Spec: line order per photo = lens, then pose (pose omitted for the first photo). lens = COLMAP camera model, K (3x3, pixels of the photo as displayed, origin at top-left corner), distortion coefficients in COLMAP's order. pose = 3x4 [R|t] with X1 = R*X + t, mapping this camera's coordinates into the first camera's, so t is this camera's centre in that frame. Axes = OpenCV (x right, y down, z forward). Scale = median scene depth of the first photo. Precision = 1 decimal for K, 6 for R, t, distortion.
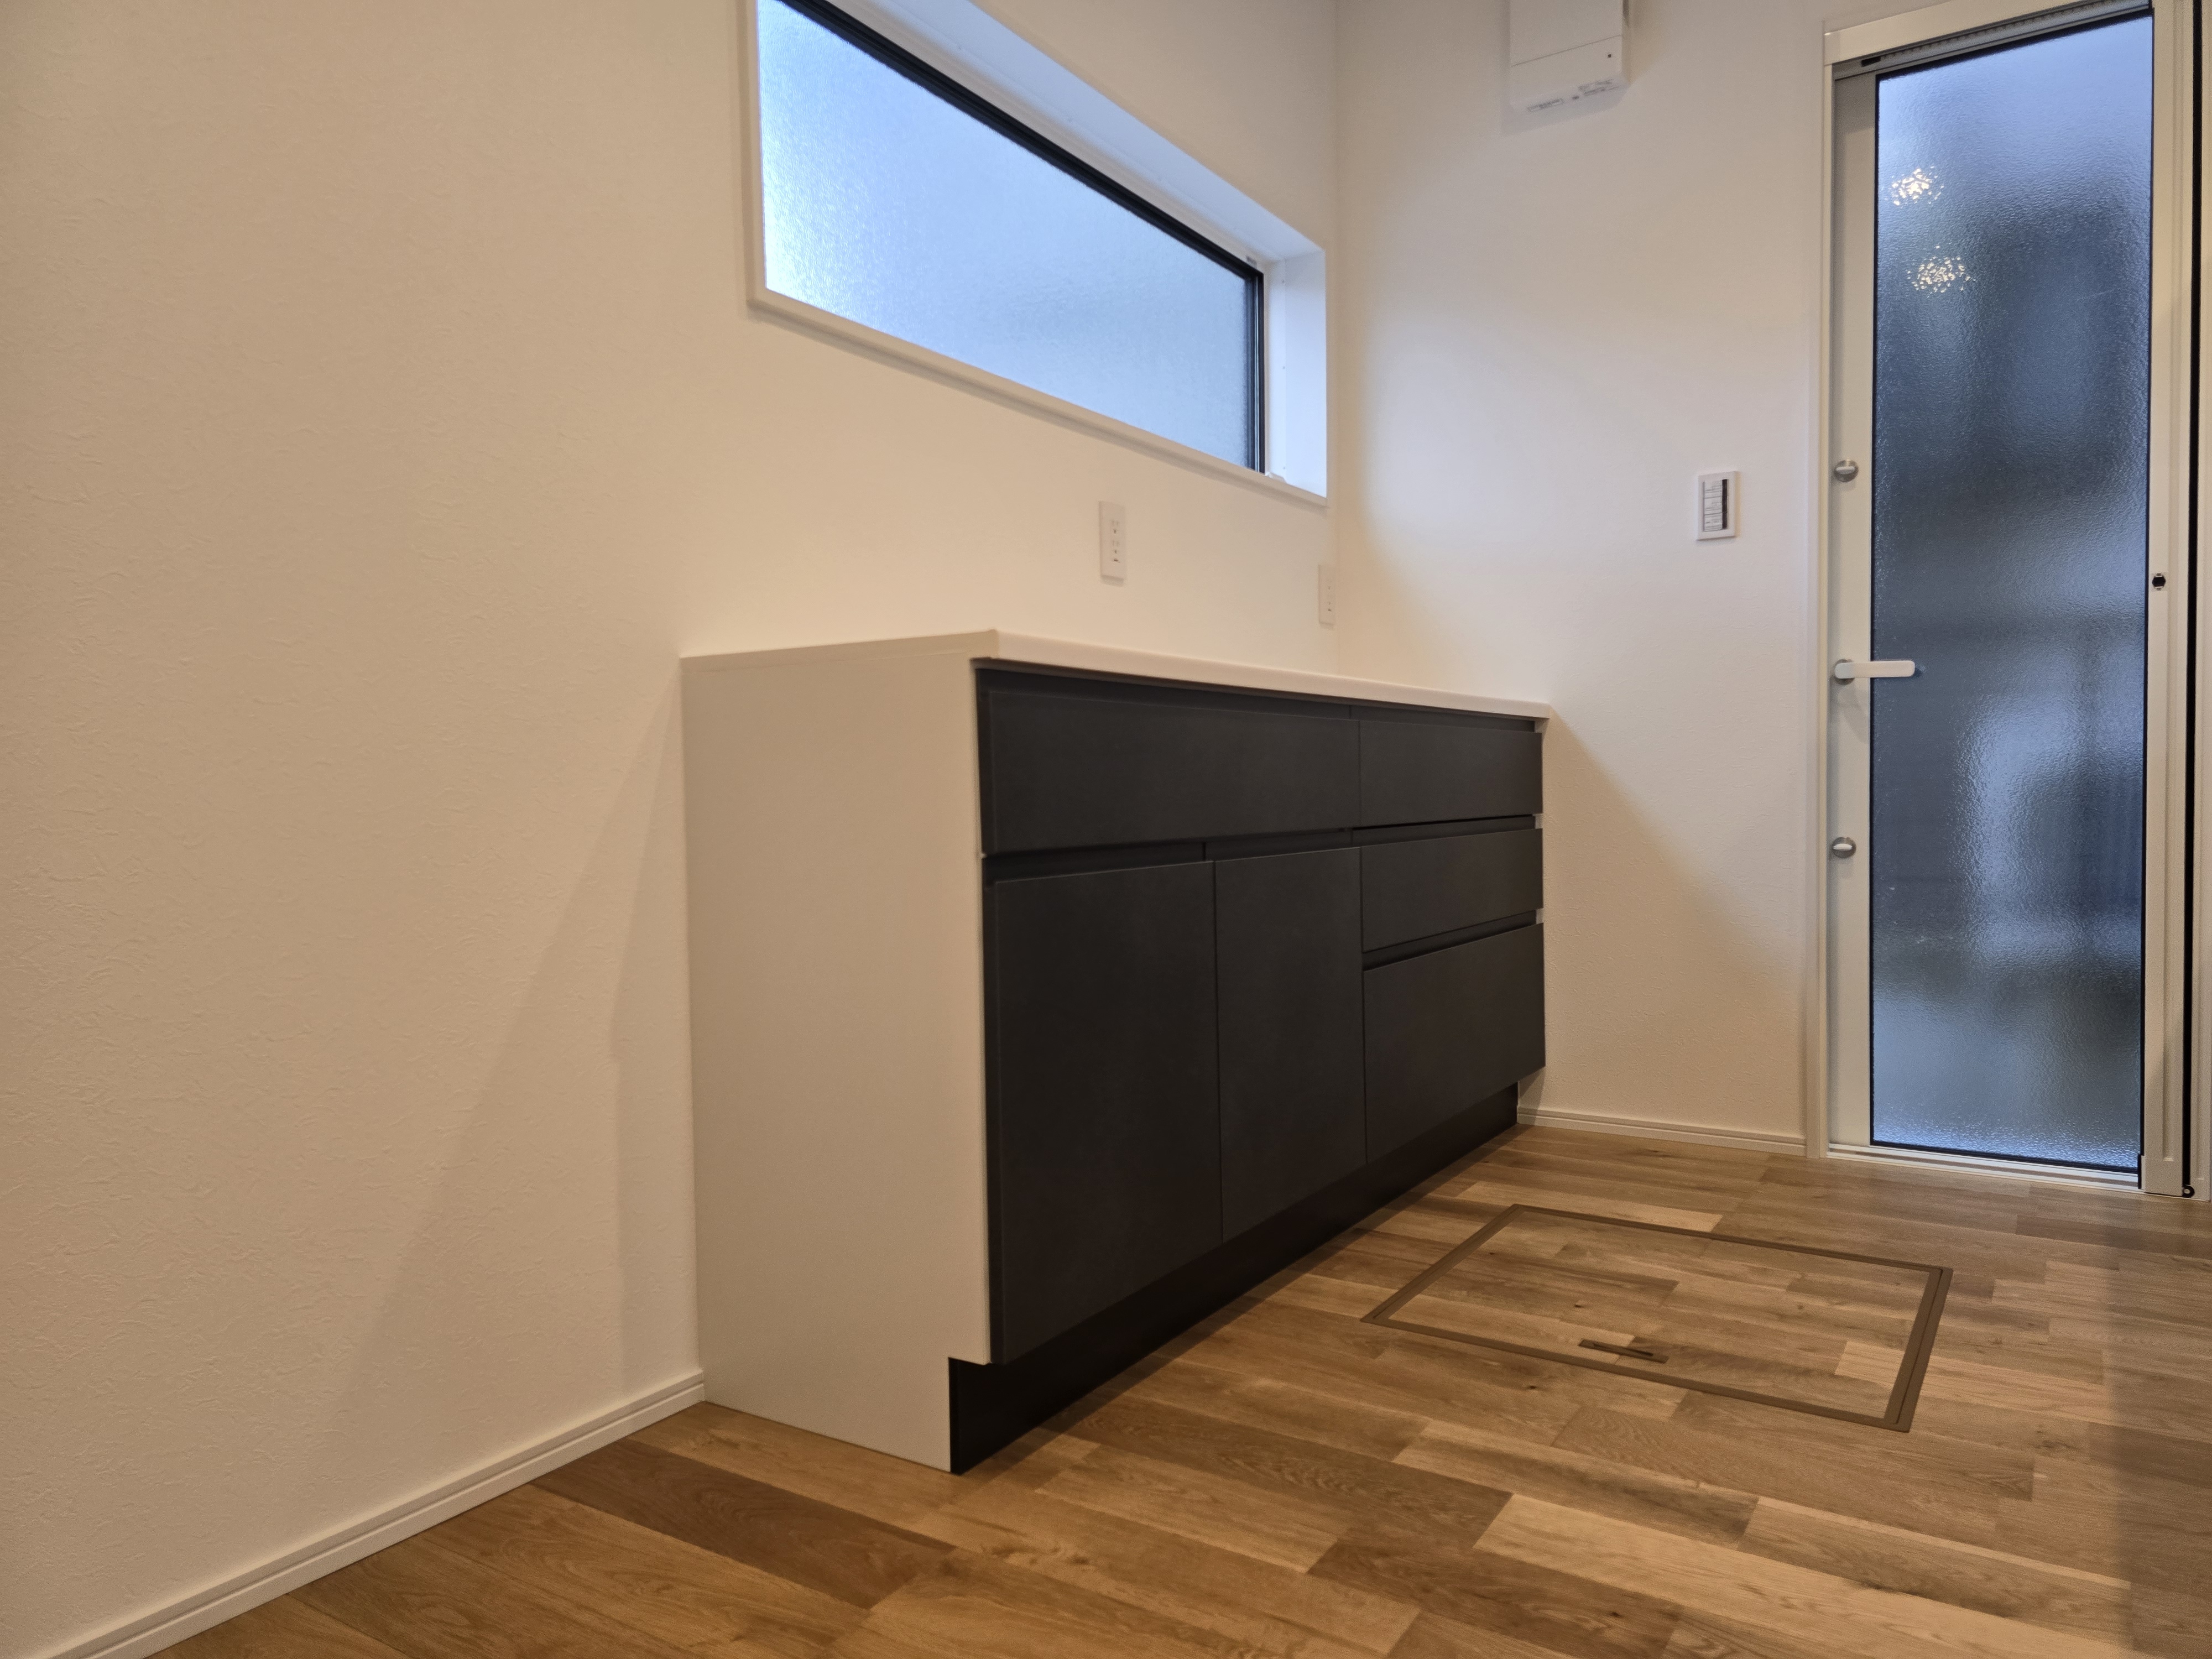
lens RADIAL K [[1482.6, 0, 1107.8], [0, 1482.6, 836.6], [0, 0, 1]] dist [0.031016, -0.009137]
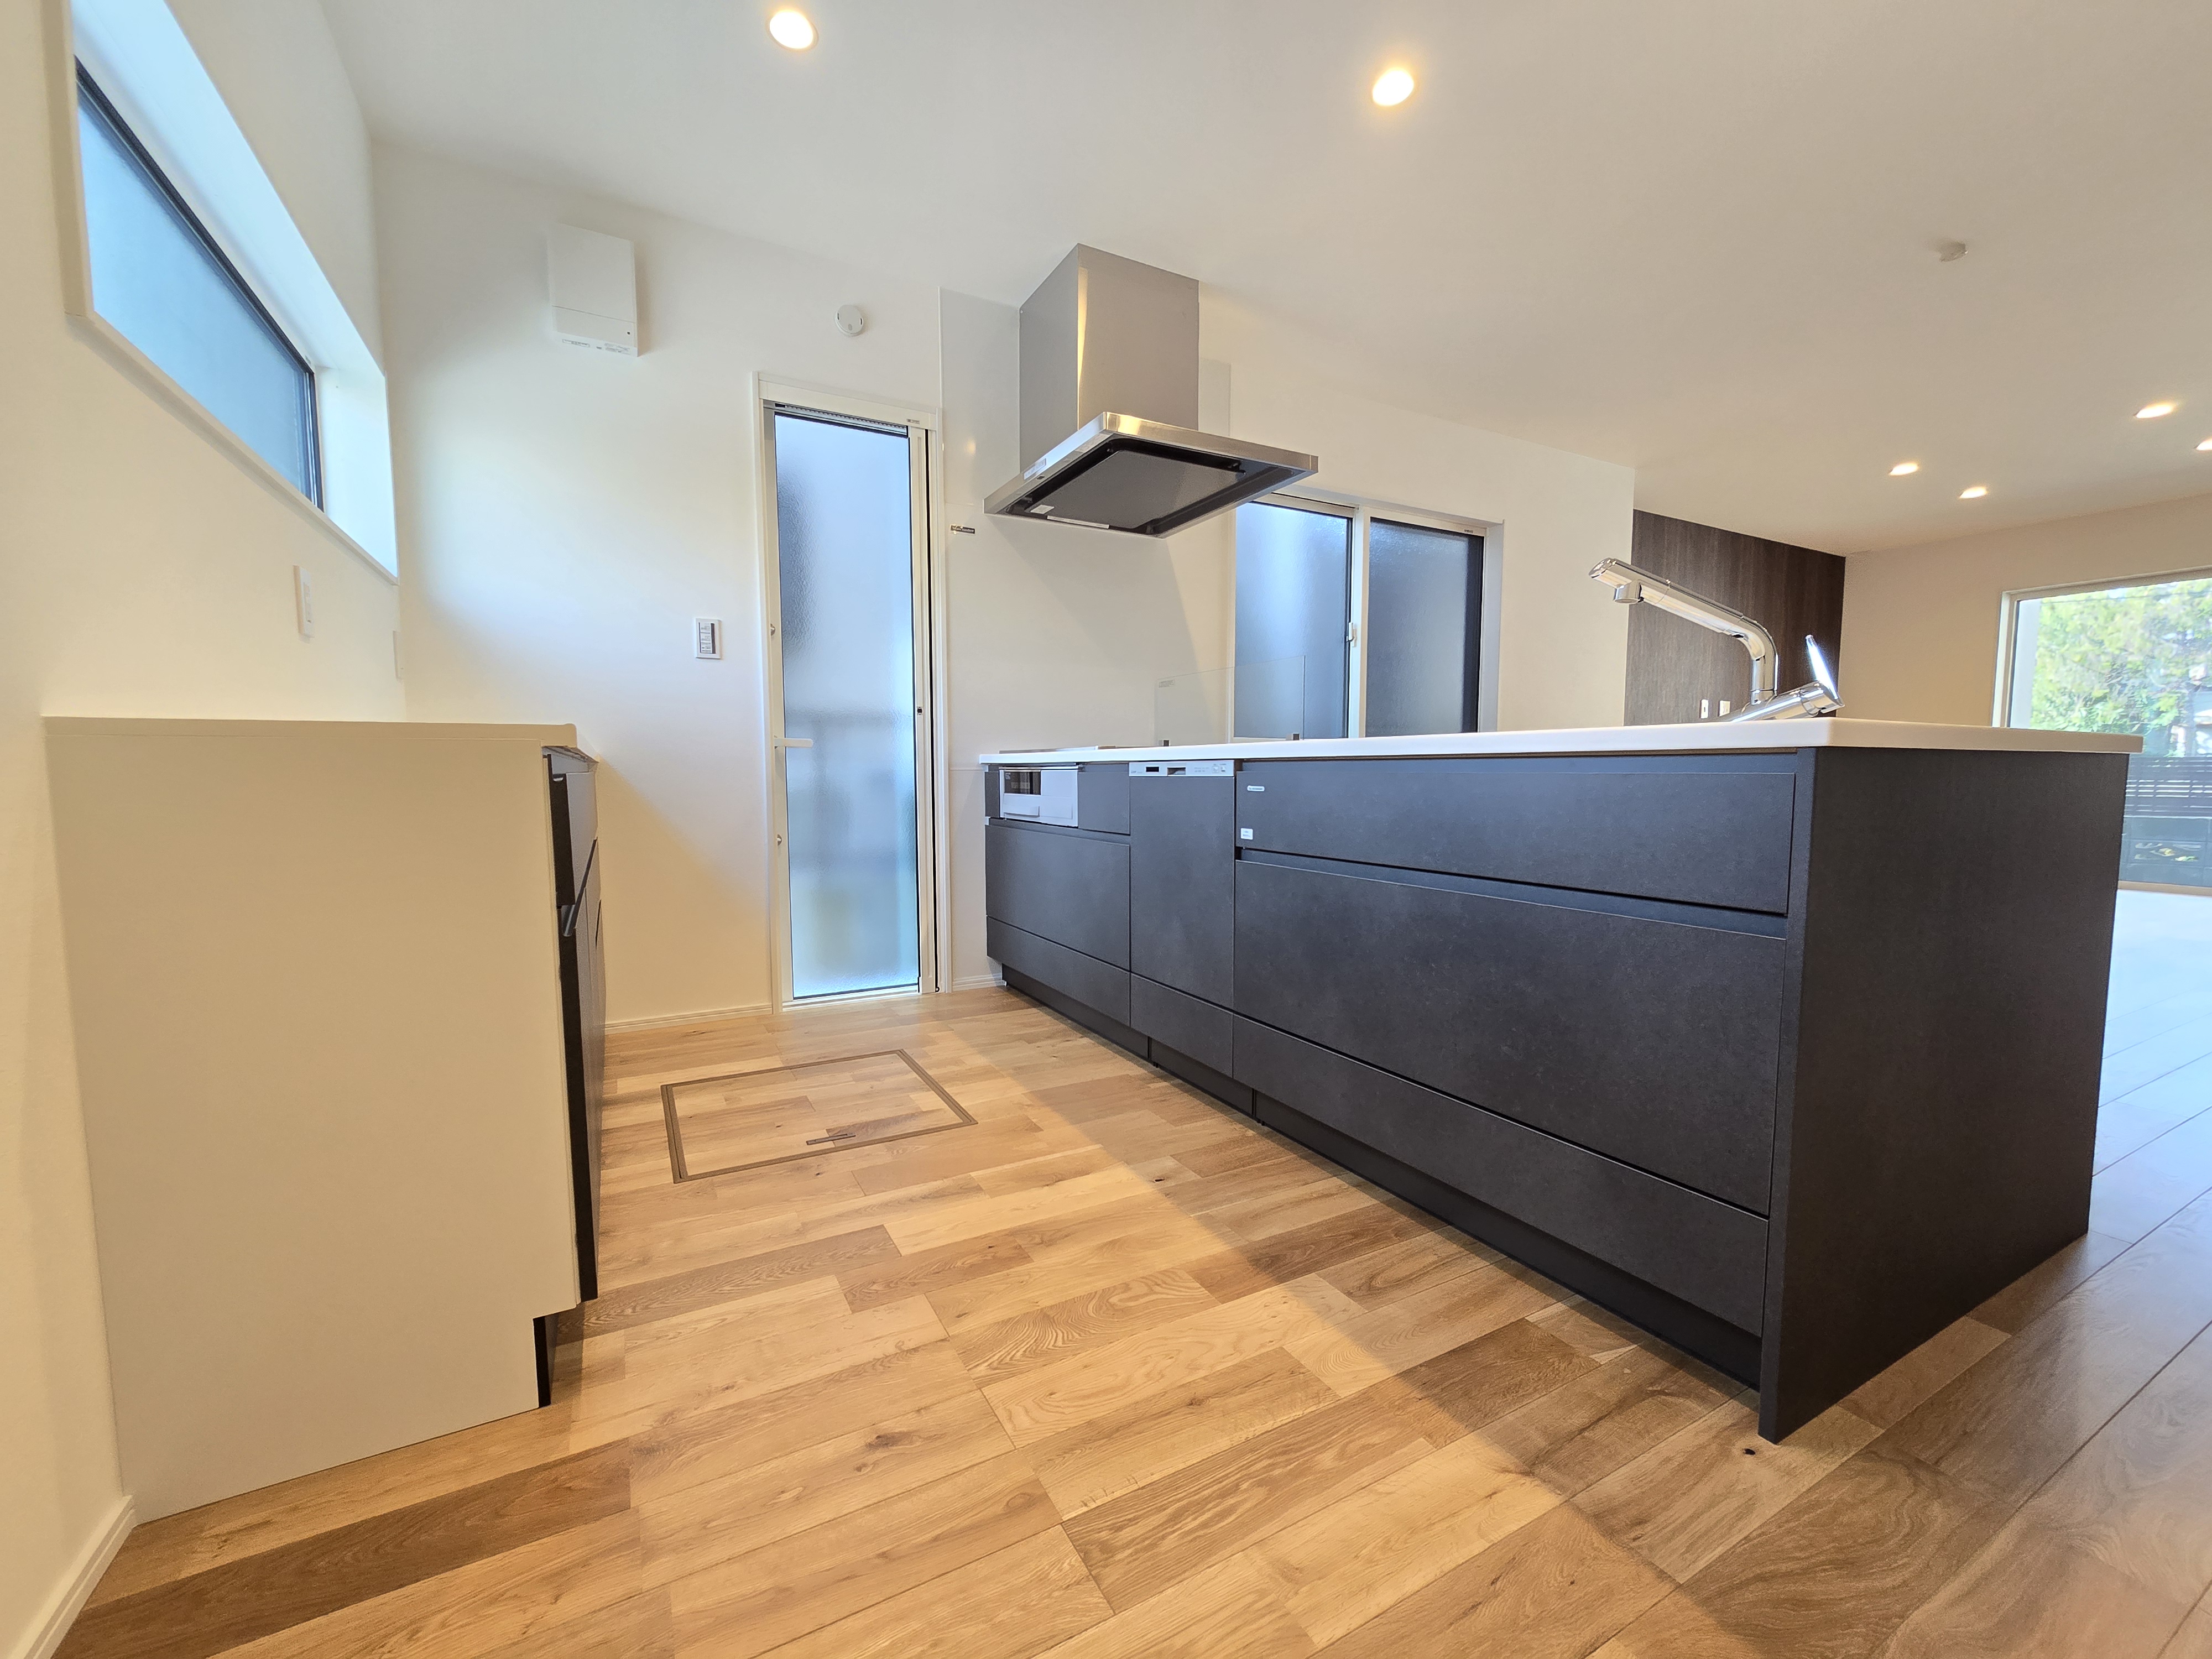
lens RADIAL K [[909.9, 0, 1113.6], [0, 909.9, 840.1], [0, 0, 1]] dist [-0.002182, 0.000144]
pose [[0.472690, -0.053388, 0.879610, -0.432730], [0.022500, 0.998569, 0.048517, -0.056710], [-0.880942, -0.003142, 0.473214, 0.190832]]
